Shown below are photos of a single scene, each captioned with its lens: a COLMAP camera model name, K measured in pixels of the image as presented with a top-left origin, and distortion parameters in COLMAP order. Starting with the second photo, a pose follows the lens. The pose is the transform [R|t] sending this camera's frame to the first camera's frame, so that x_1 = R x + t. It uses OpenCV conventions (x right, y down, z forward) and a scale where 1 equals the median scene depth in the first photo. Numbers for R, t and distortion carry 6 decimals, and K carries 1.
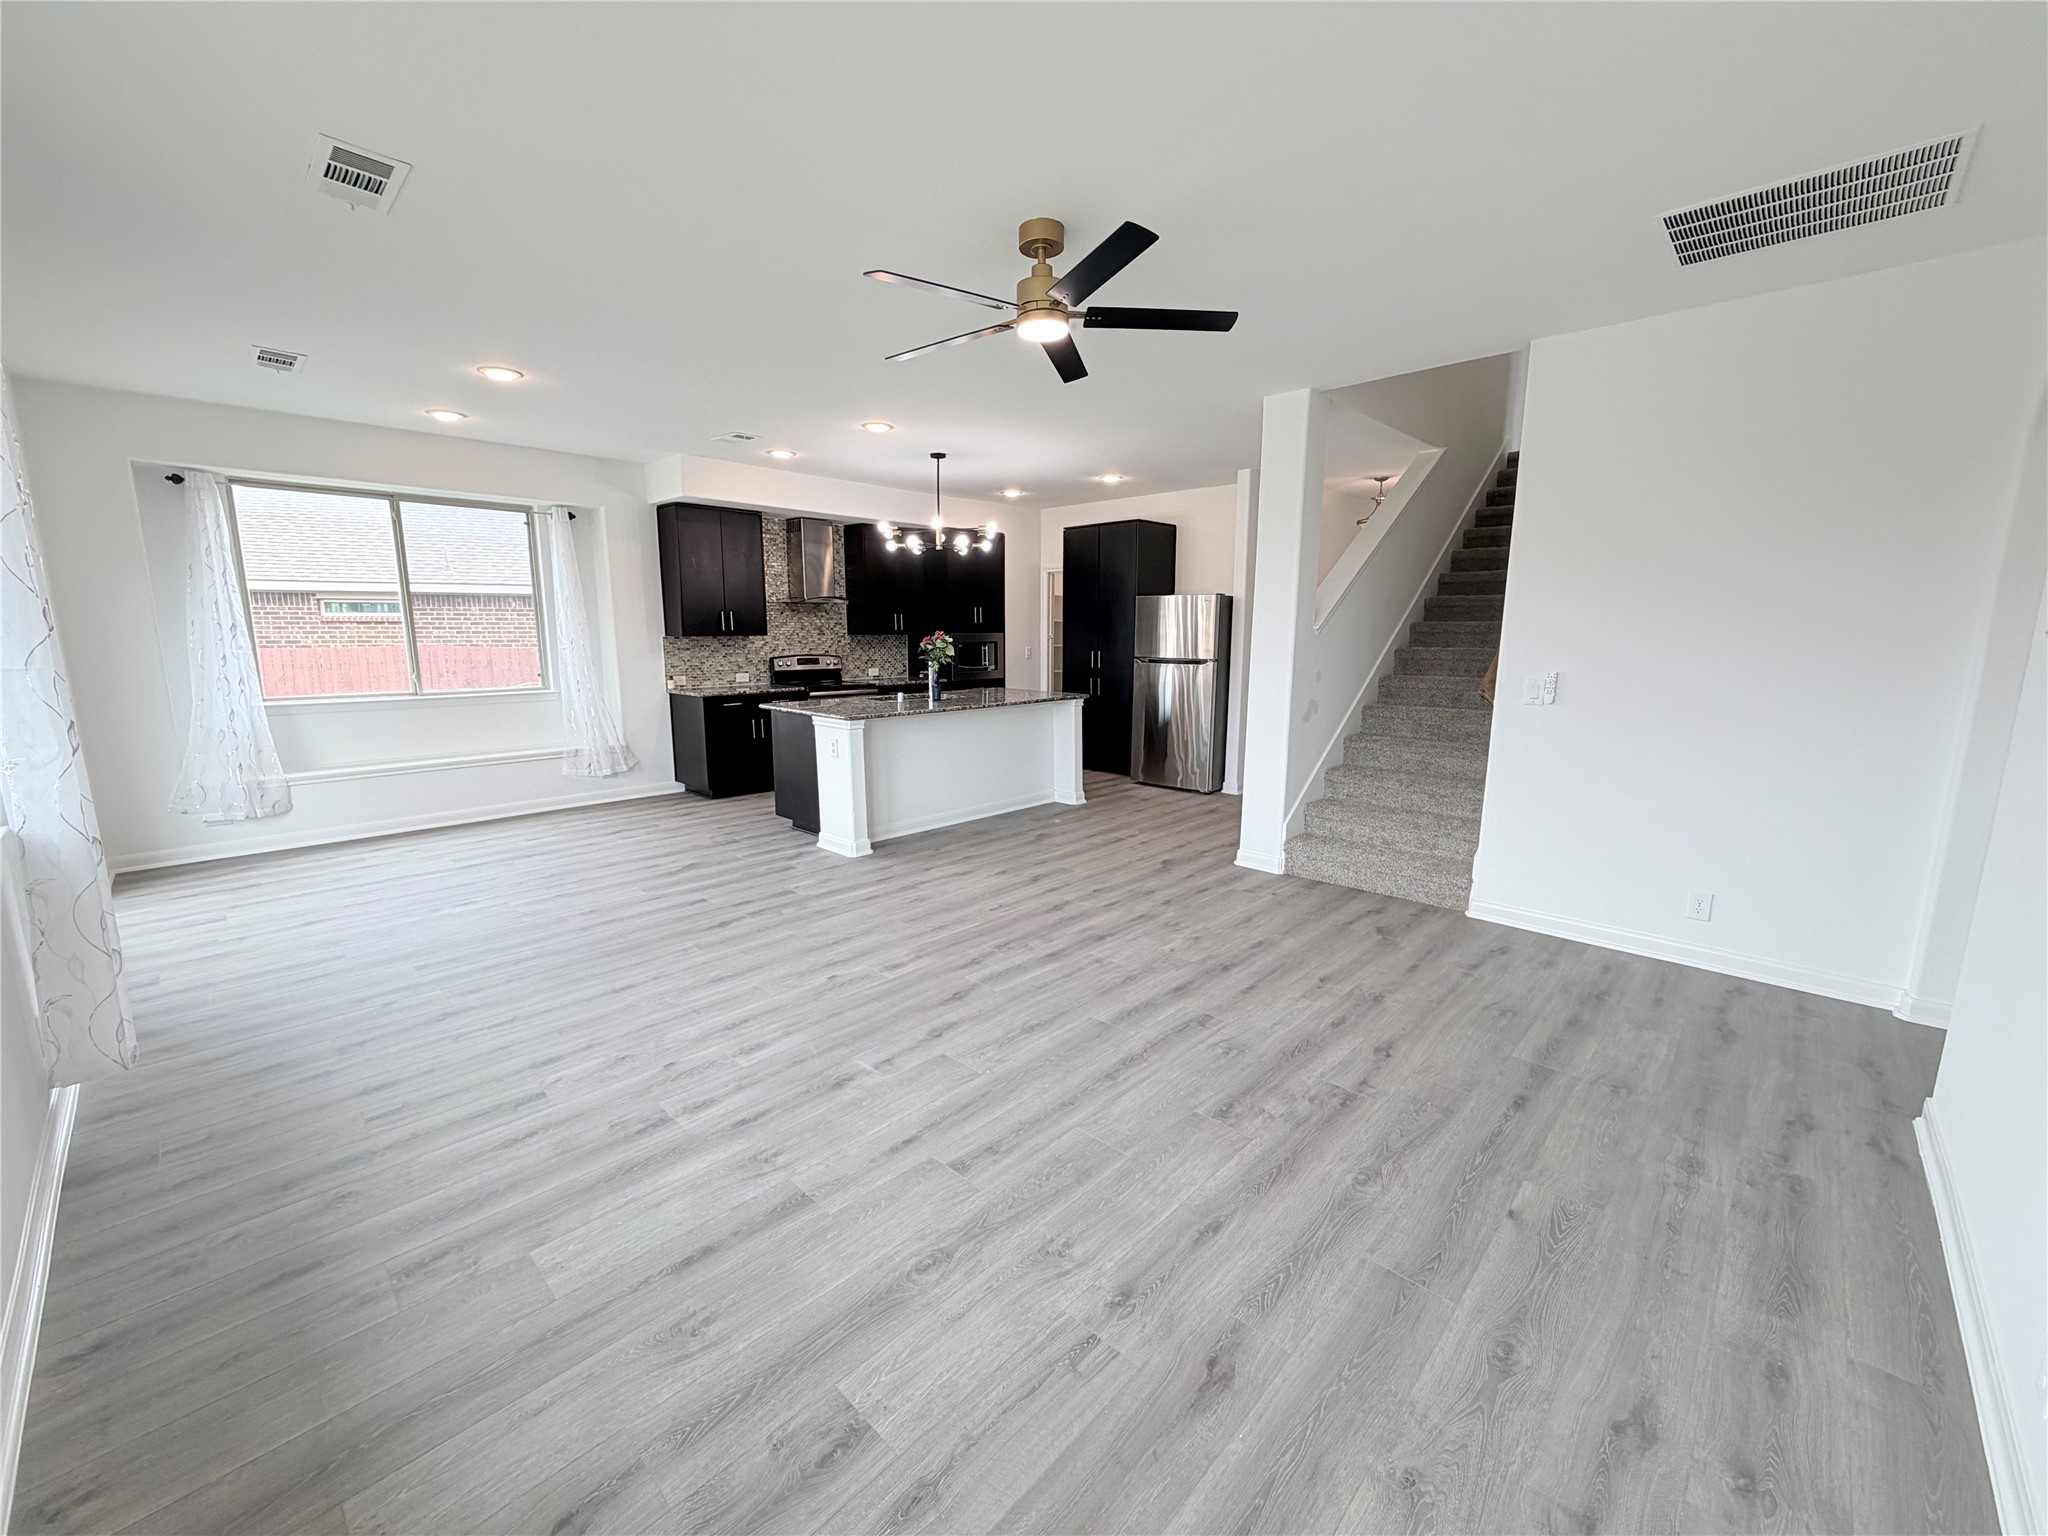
lens RADIAL K [[817.3, 0, 1014.5], [0, 817.3, 762.9], [0, 0, 1]] dist [-0.000644, 0.000696]
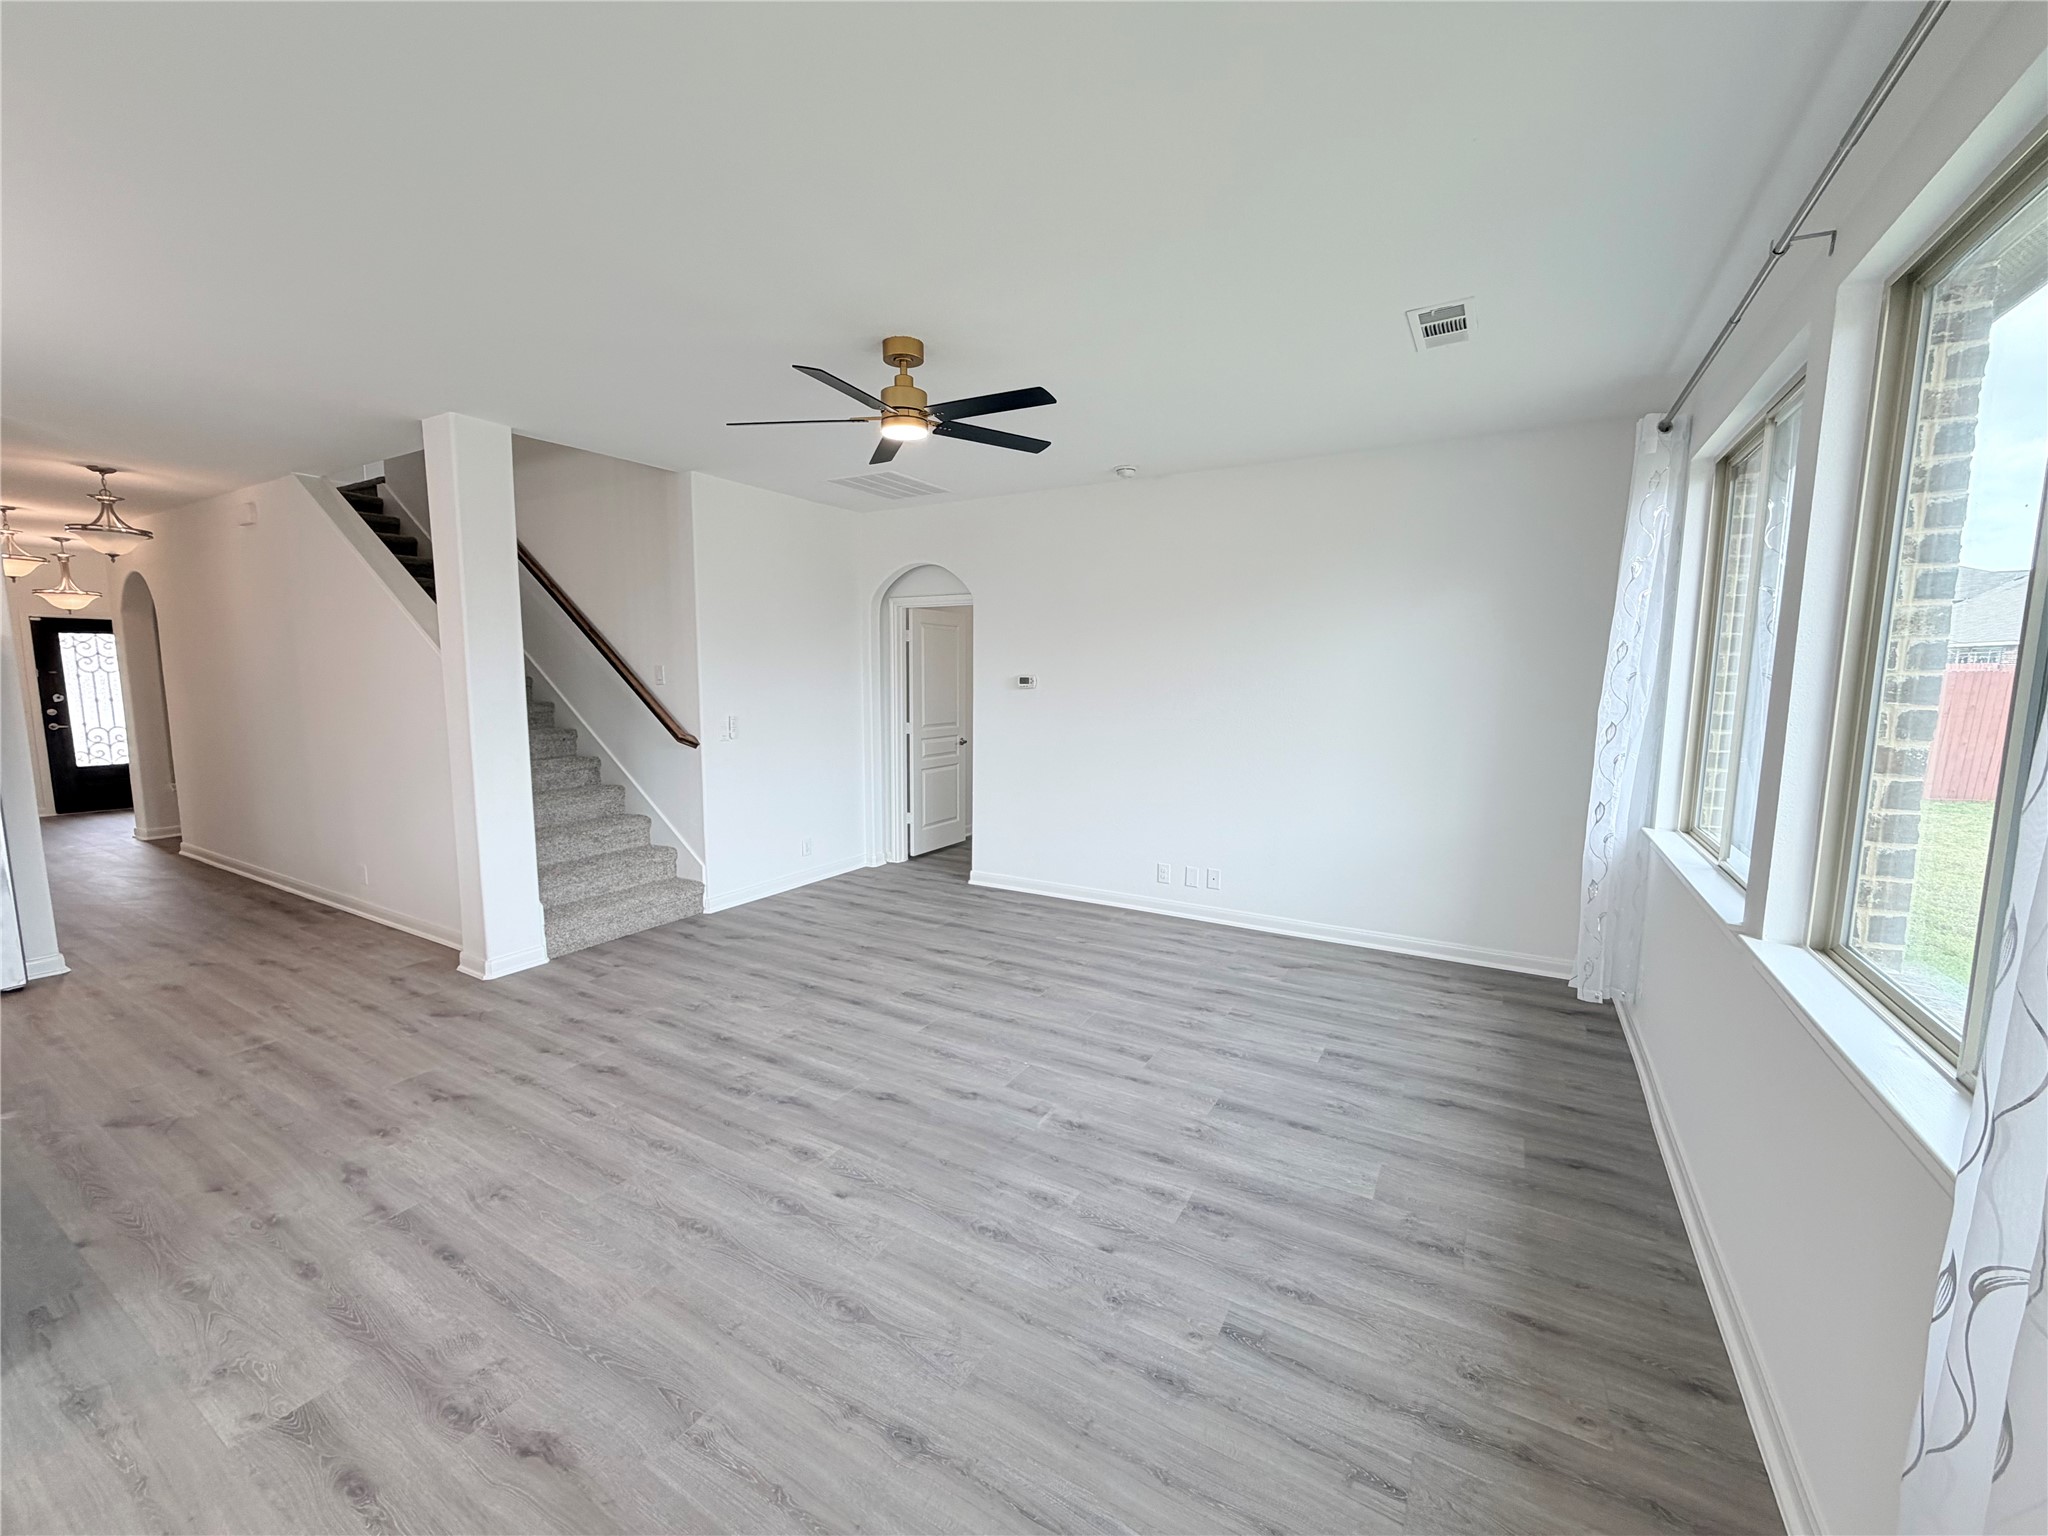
lens RADIAL K [[817.3, 0, 1021.9], [0, 817.3, 767.0], [0, 0, 1]] dist [-0.000644, 0.000696]
pose [[-0.234174, -0.116867, 0.965145, -0.686653], [0.155310, 0.975502, 0.155804, -0.141103], [-0.959709, 0.186382, -0.210286, 0.710432]]
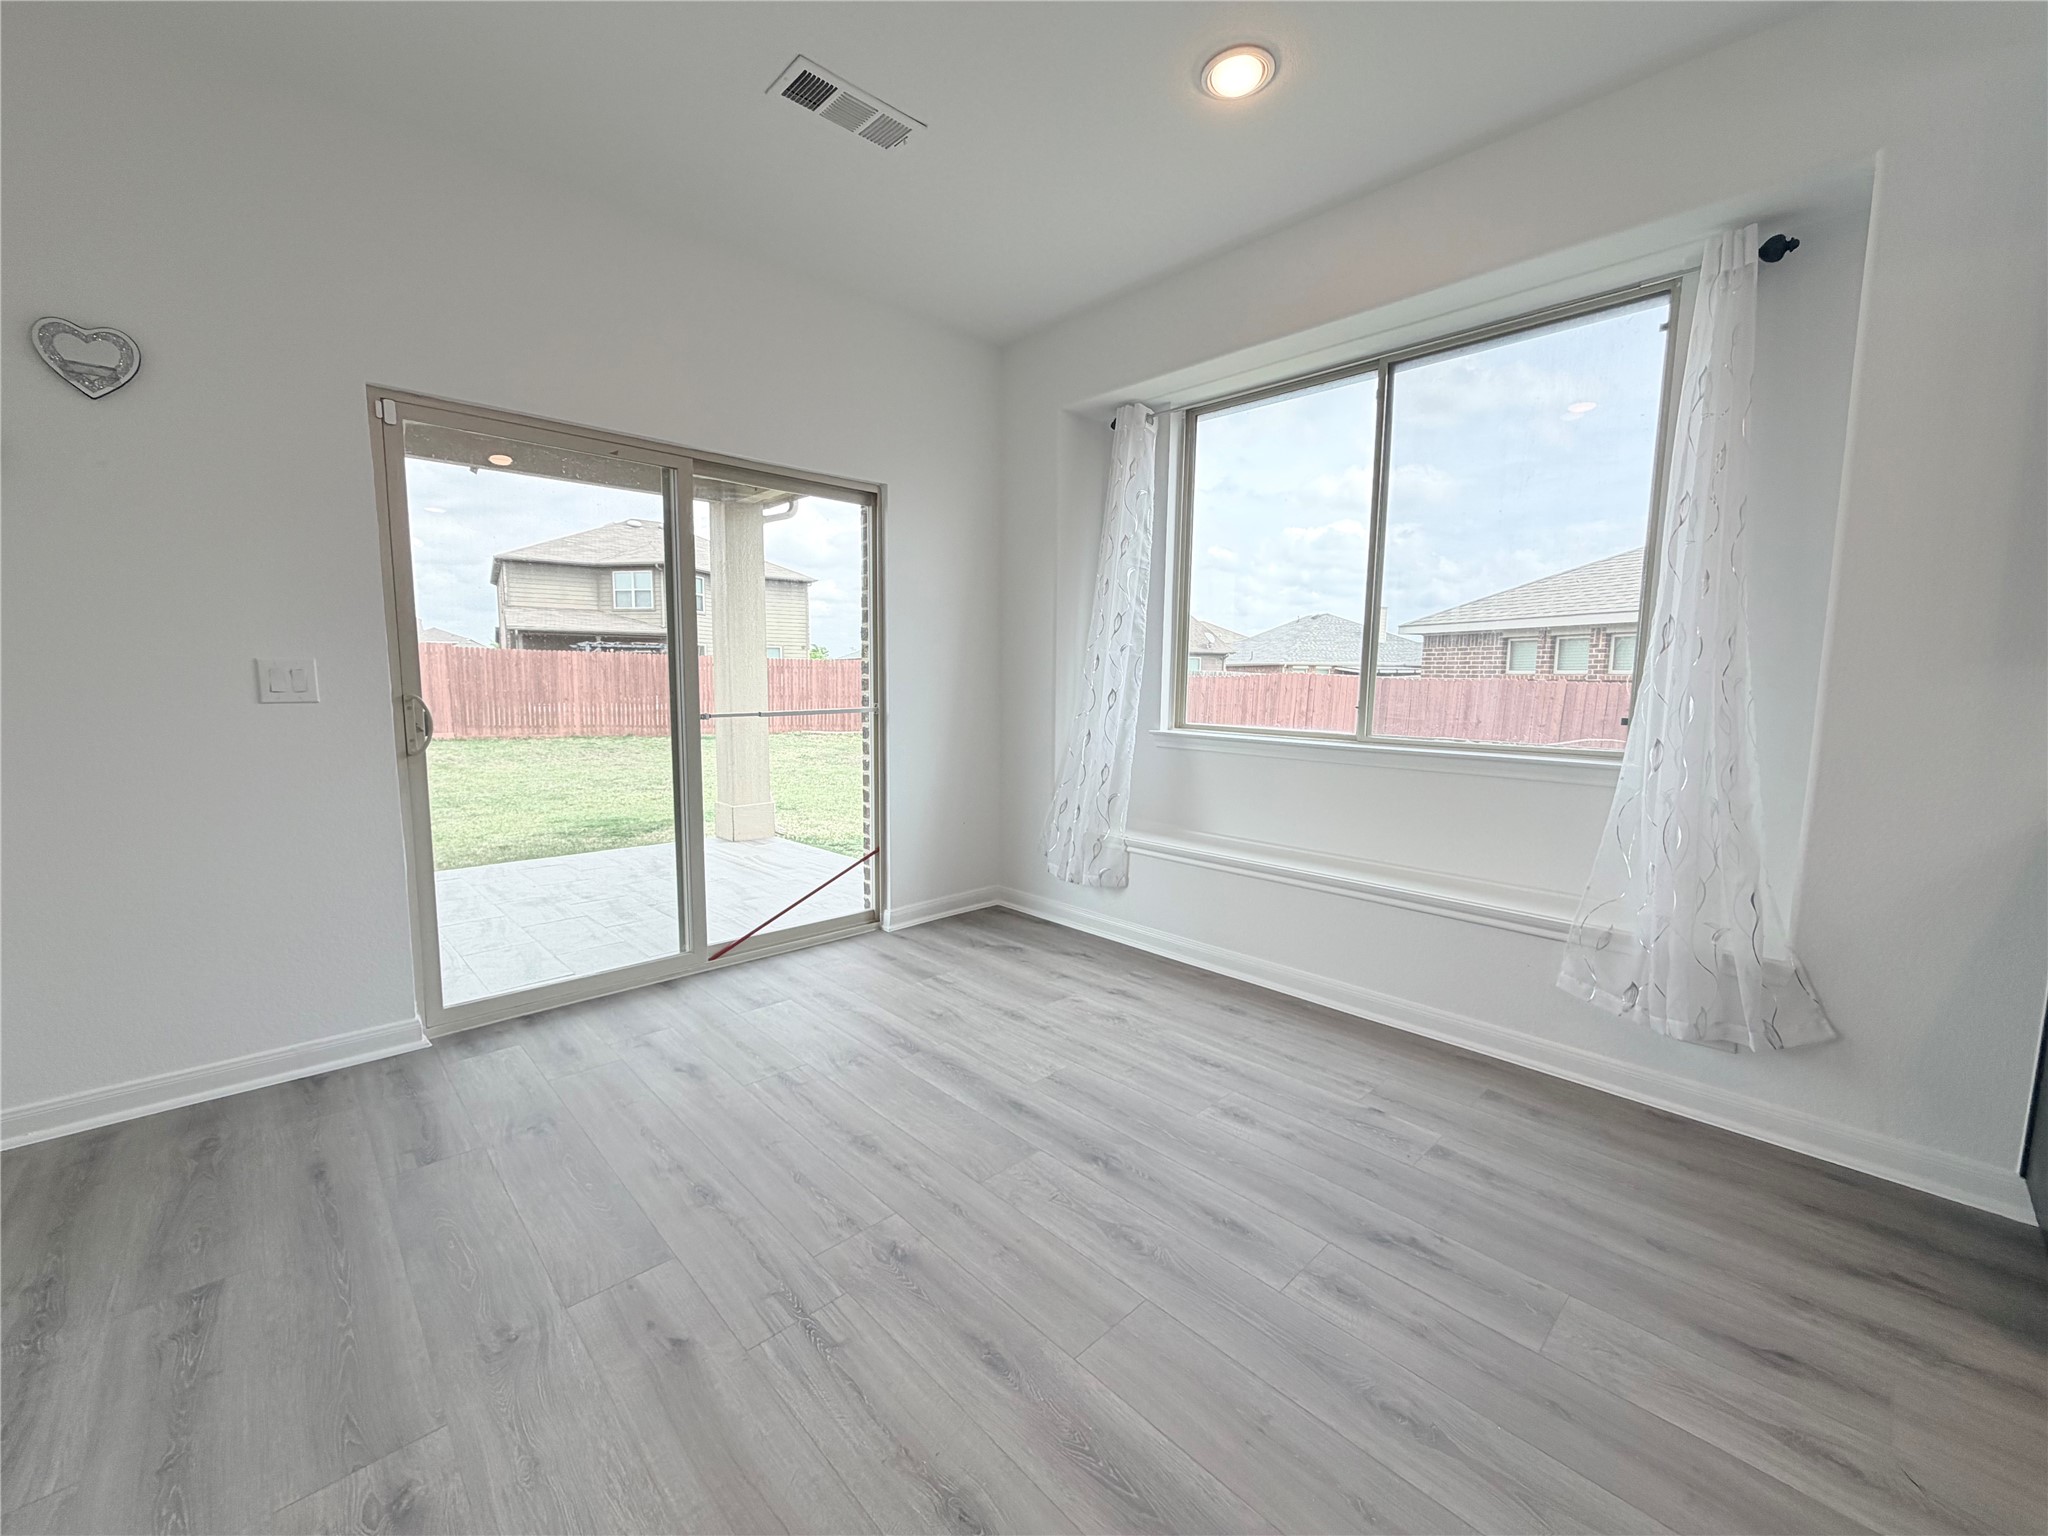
lens RADIAL K [[817.3, 0, 1018.2], [0, 817.3, 768.1], [0, 0, 1]] dist [-0.000644, 0.000696]
pose [[-0.042433, 0.107078, -0.993345, -0.265298], [-0.174641, 0.978138, 0.112899, -0.118987], [0.983717, 0.178270, -0.022805, 1.088050]]
